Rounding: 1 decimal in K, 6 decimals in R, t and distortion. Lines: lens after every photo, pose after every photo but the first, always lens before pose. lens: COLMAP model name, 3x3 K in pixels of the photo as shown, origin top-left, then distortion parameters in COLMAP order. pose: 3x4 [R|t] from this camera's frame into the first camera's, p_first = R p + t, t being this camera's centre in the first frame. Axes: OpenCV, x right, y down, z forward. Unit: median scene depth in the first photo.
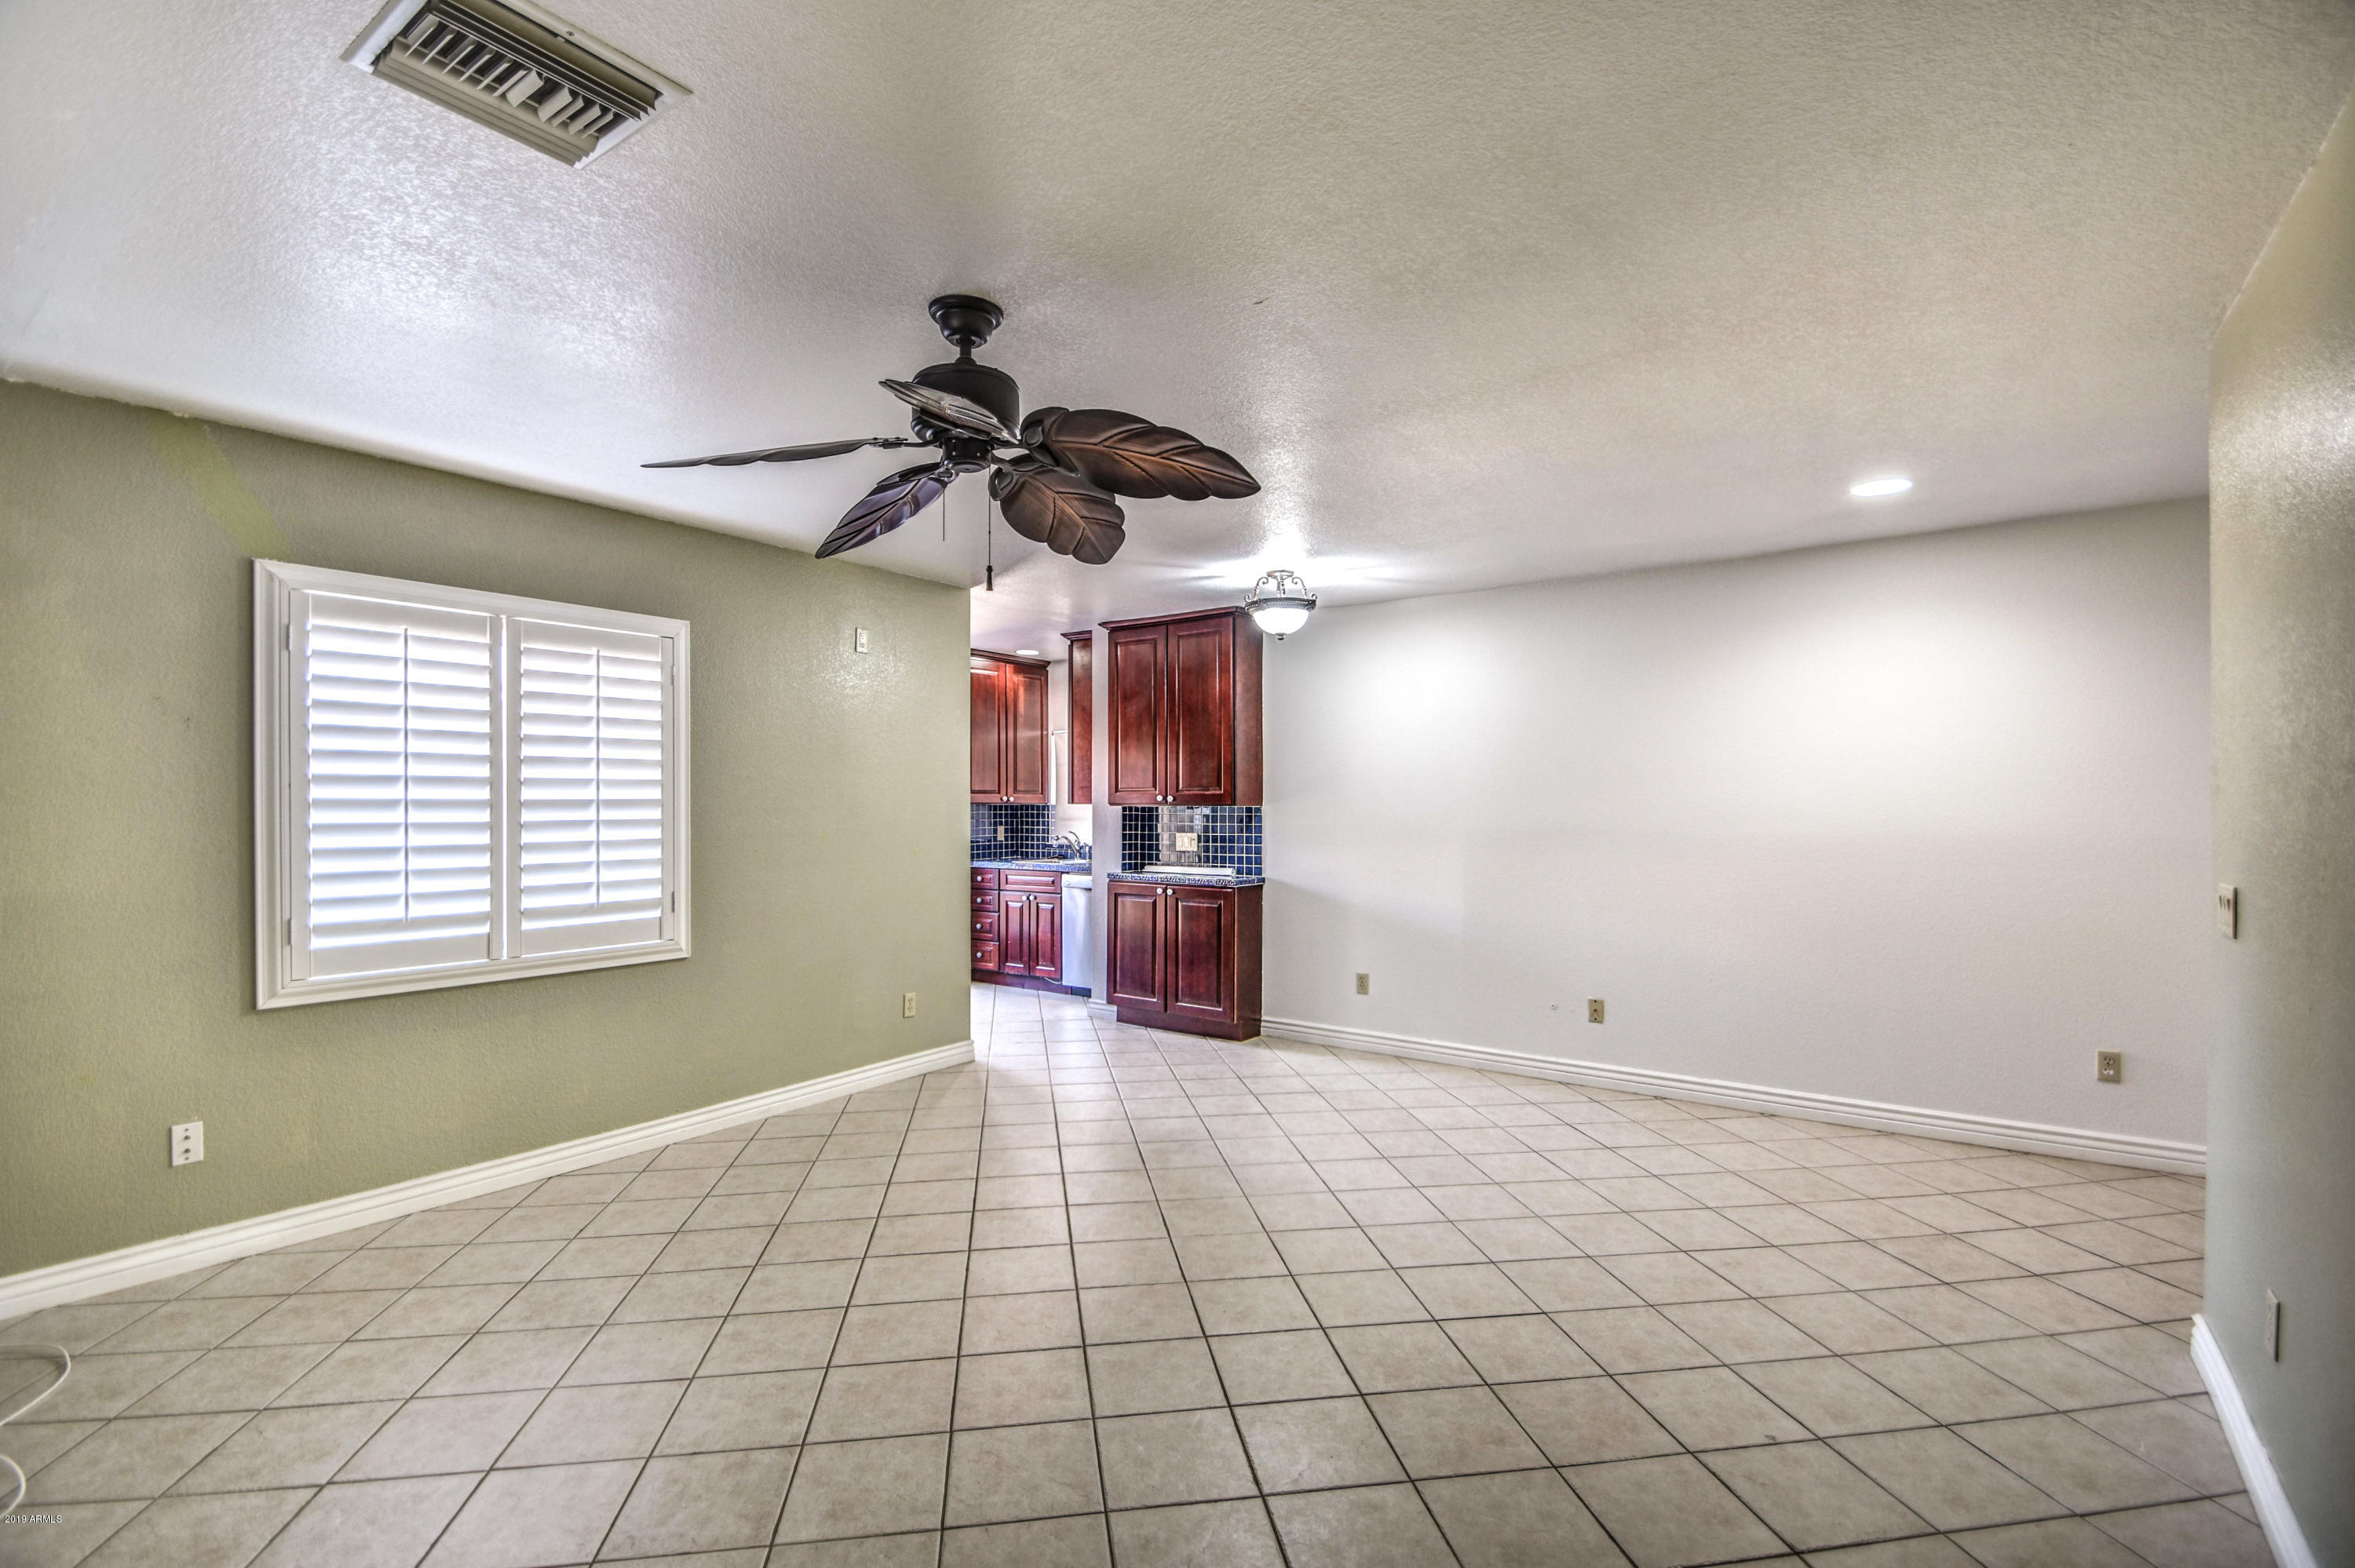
lens RADIAL K [[1055.2, 0, 1195.6], [0, 1055.2, 790.0], [0, 0, 1]] dist [0.000010, -0.000349]
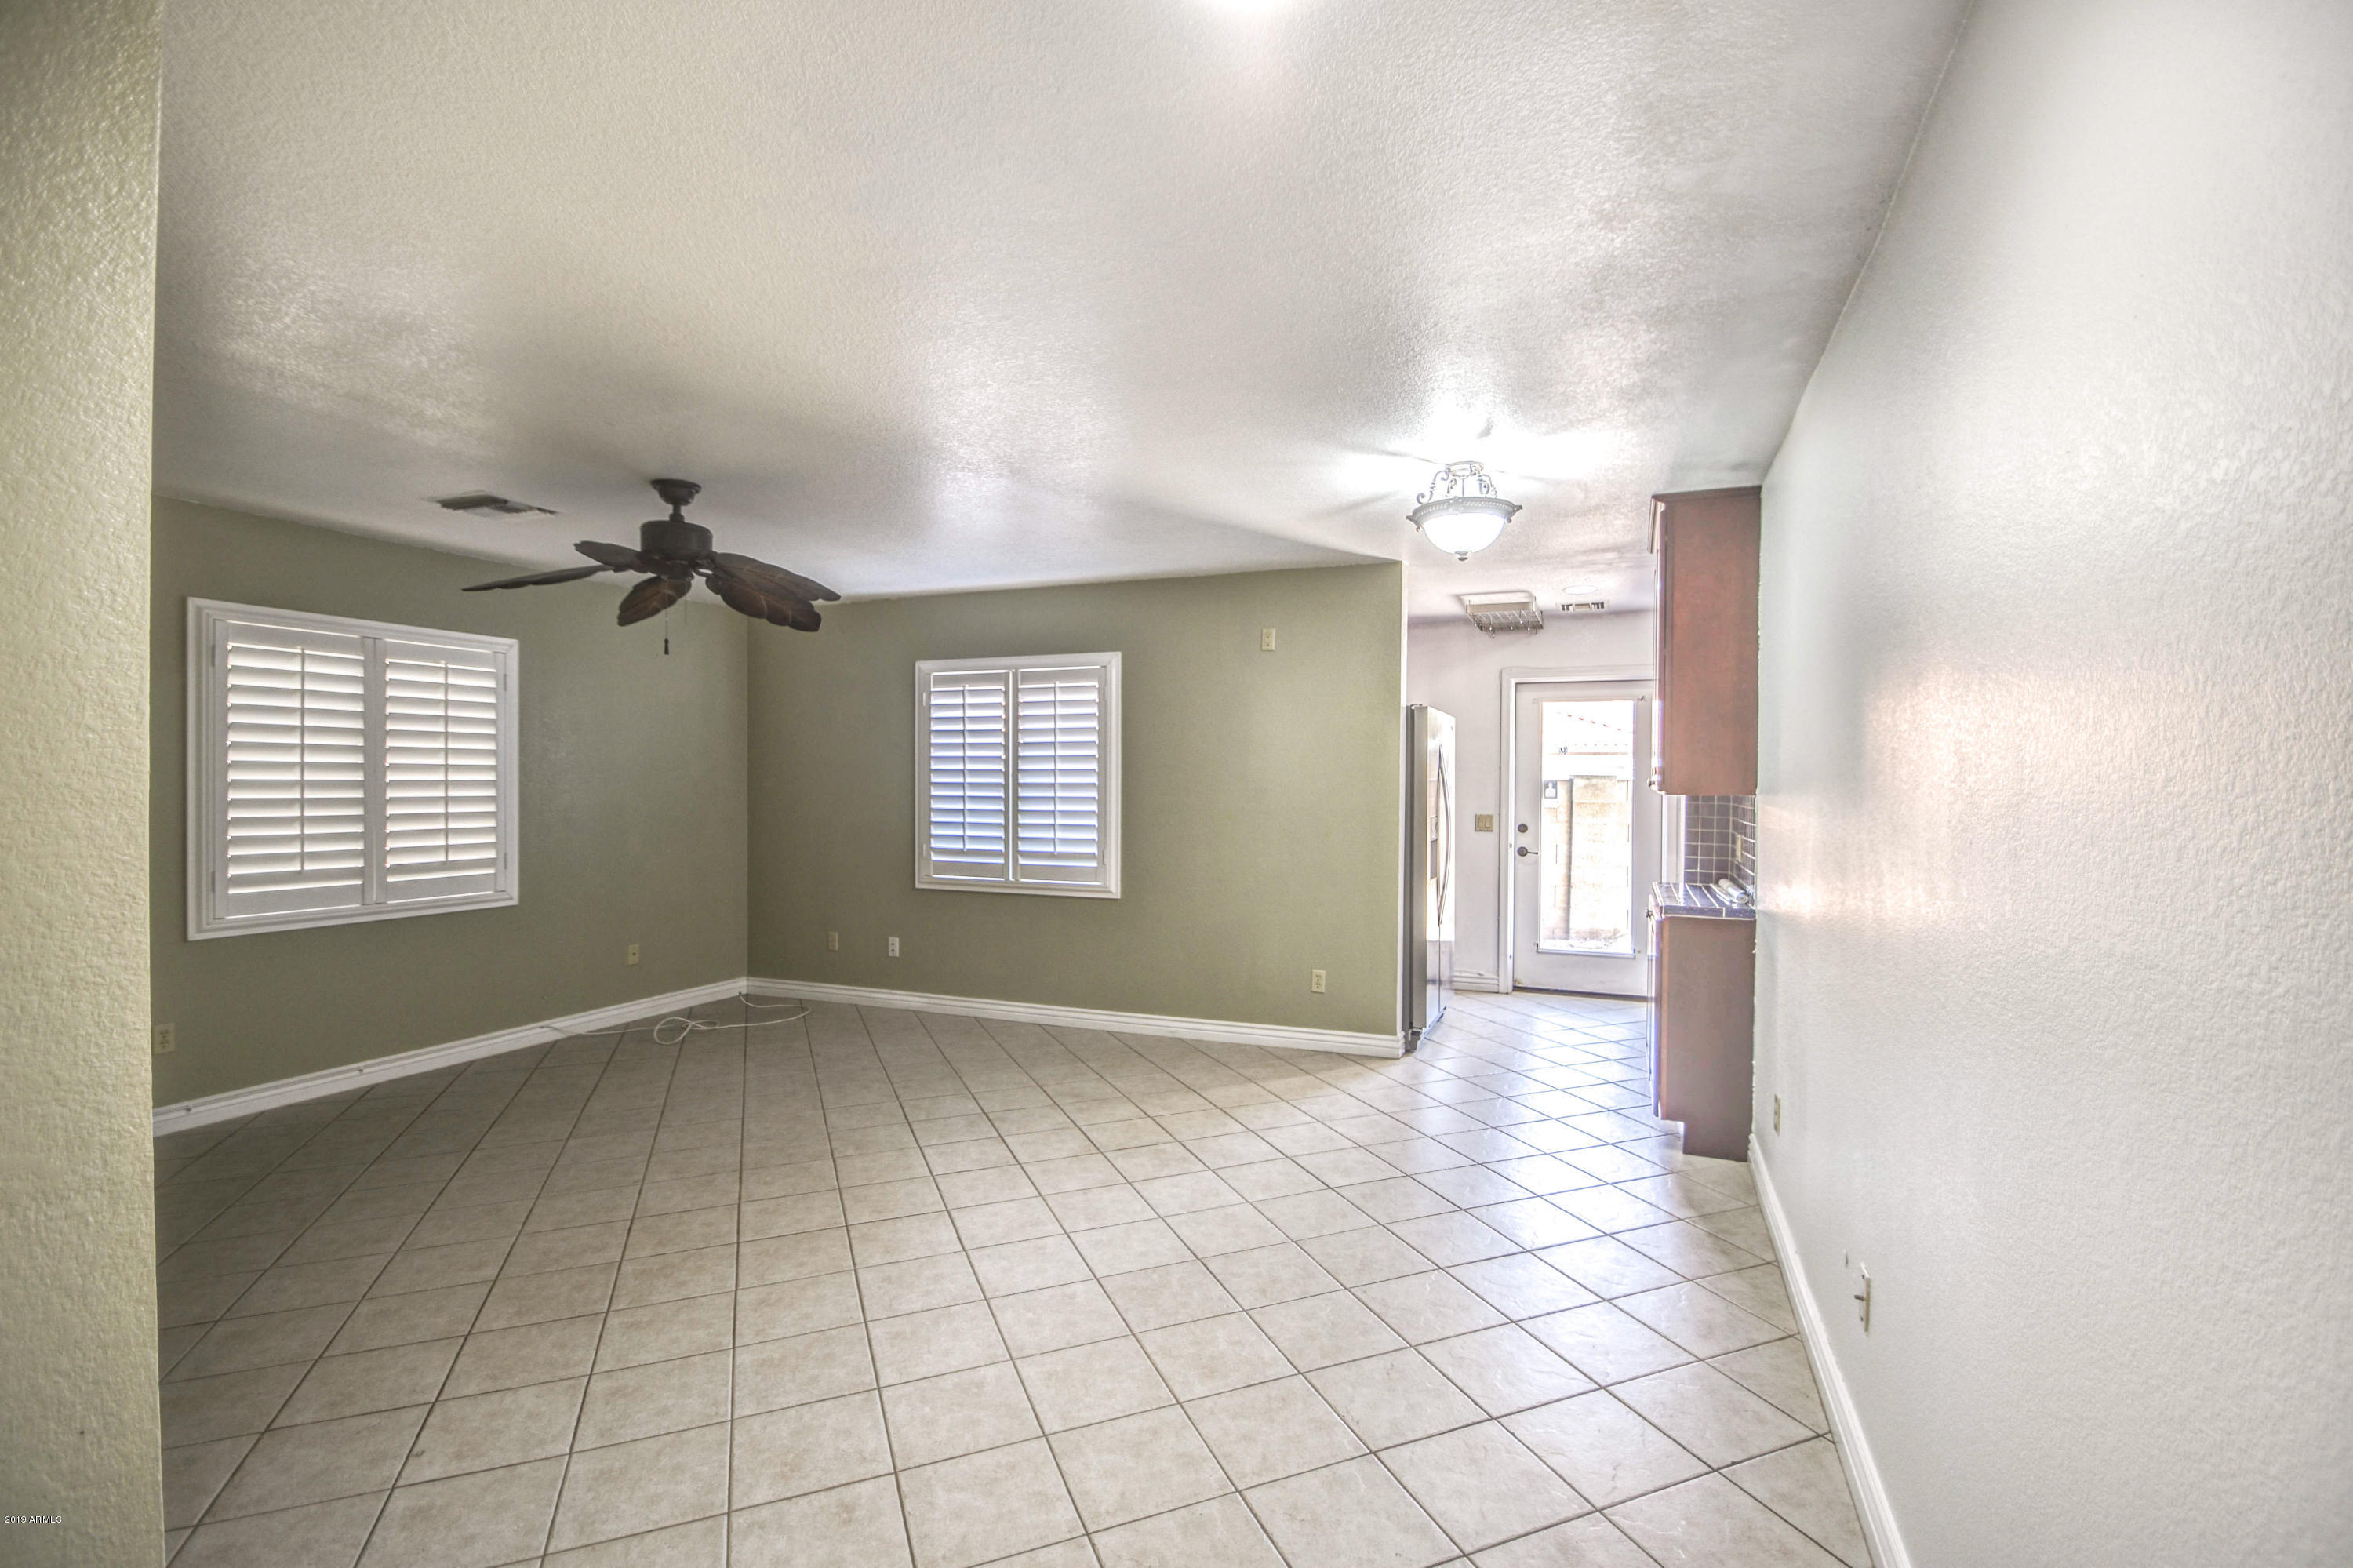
lens RADIAL K [[1054.5, 0, 1194.6], [0, 1054.5, 790.0], [0, 0, 1]] dist [0.000010, -0.000349]
pose [[0.243135, 0.010850, -0.969932, 0.553705], [0.003761, 0.999919, 0.012129, 0.001283], [0.969985, -0.006597, 0.243075, 0.494112]]
